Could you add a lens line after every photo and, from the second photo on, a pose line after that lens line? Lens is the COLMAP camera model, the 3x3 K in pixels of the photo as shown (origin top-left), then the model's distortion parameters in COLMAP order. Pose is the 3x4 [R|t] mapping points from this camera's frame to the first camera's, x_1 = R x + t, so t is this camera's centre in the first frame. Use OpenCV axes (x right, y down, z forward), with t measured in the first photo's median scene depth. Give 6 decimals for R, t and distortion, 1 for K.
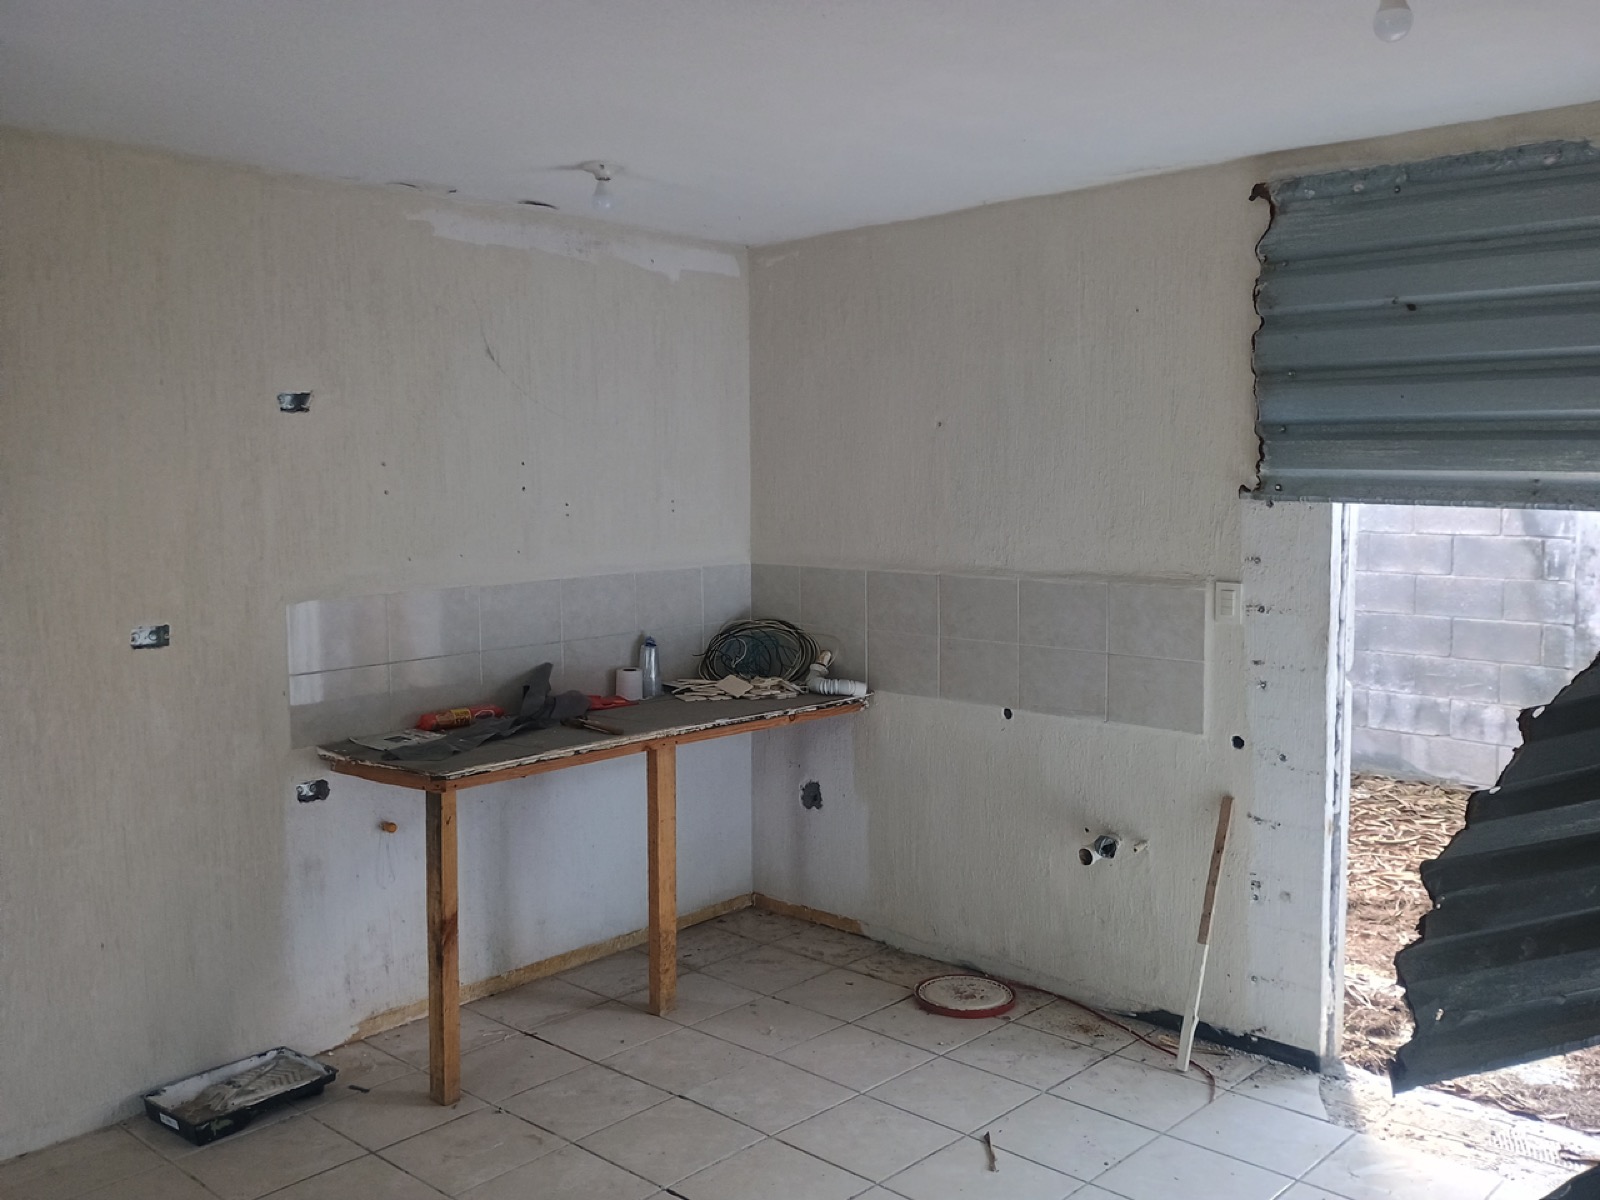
lens RADIAL K [[1417.1, 0, 794.5], [0, 1417.1, 595.0], [0, 0, 1]] dist [0.054787, -0.075258]
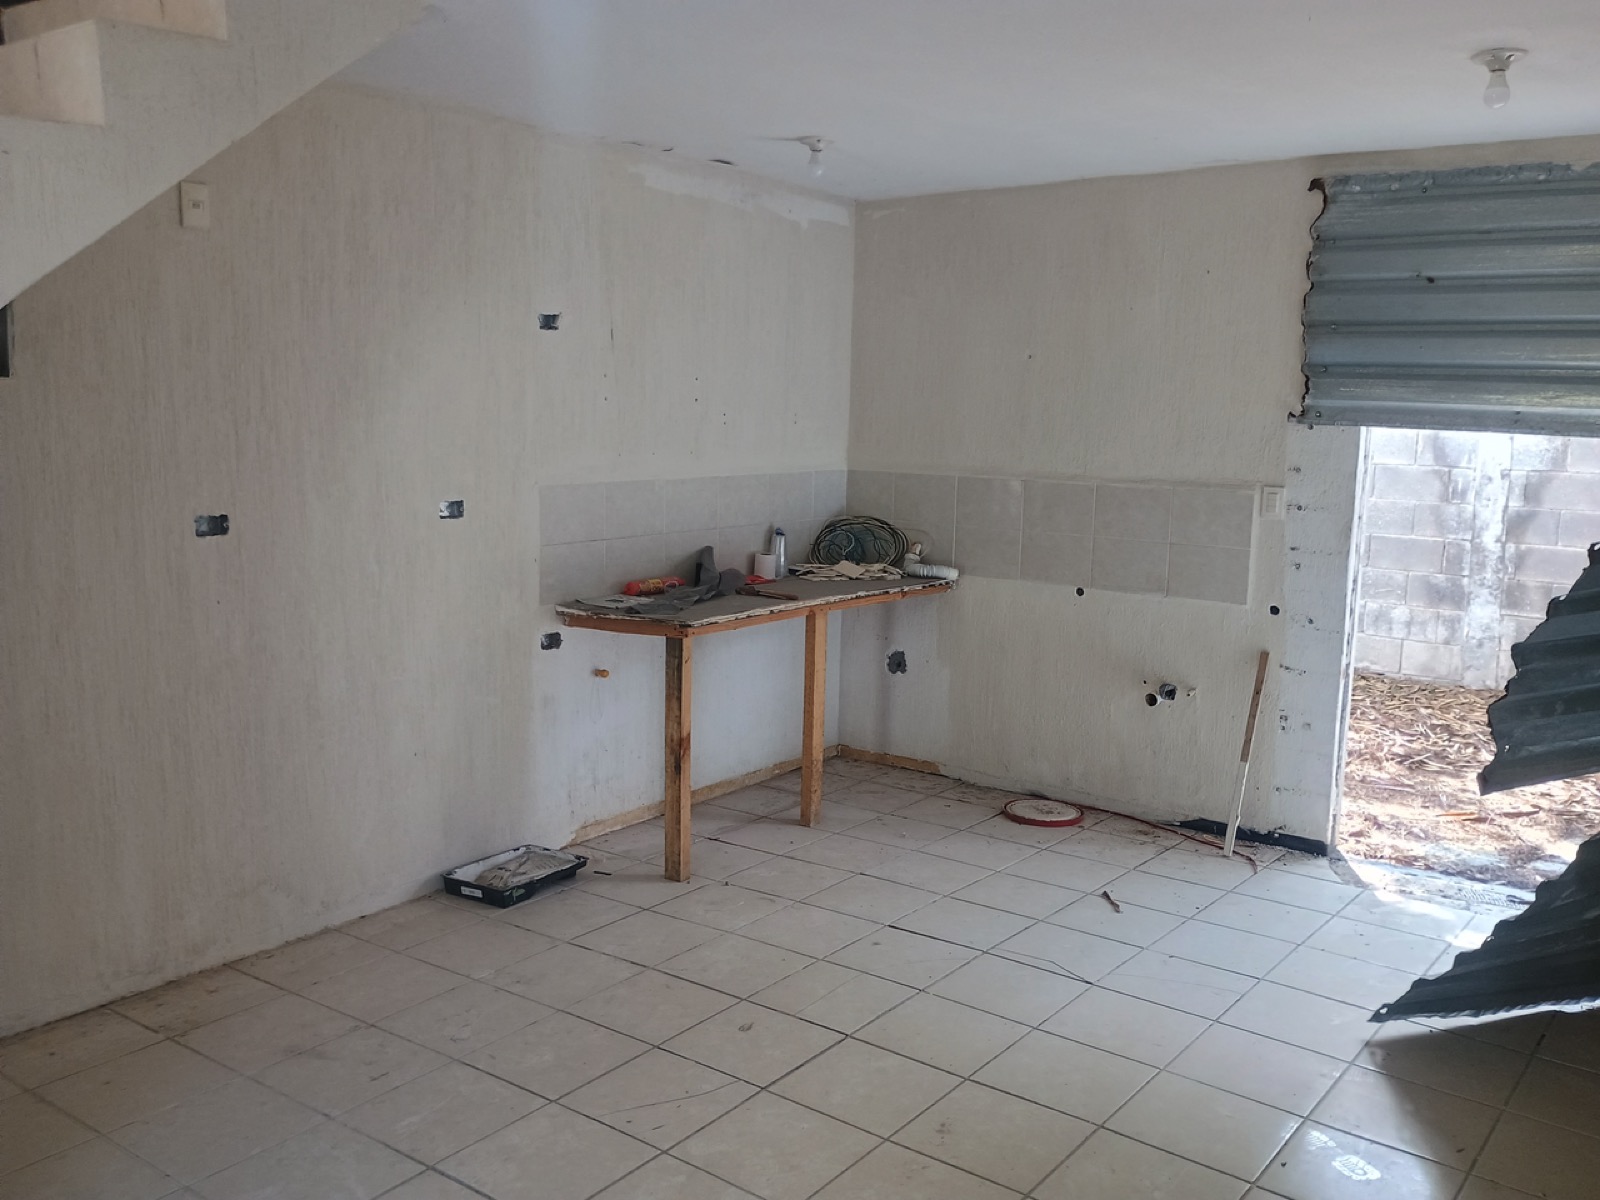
lens RADIAL K [[1417.1, 0, 806.4], [0, 1417.1, 606.2], [0, 0, 1]] dist [0.054787, -0.075258]
pose [[0.993239, 0.013379, 0.115315, -0.265265], [-0.019886, 0.998263, 0.055460, 0.035831], [-0.114373, -0.057378, 0.991779, -0.245472]]
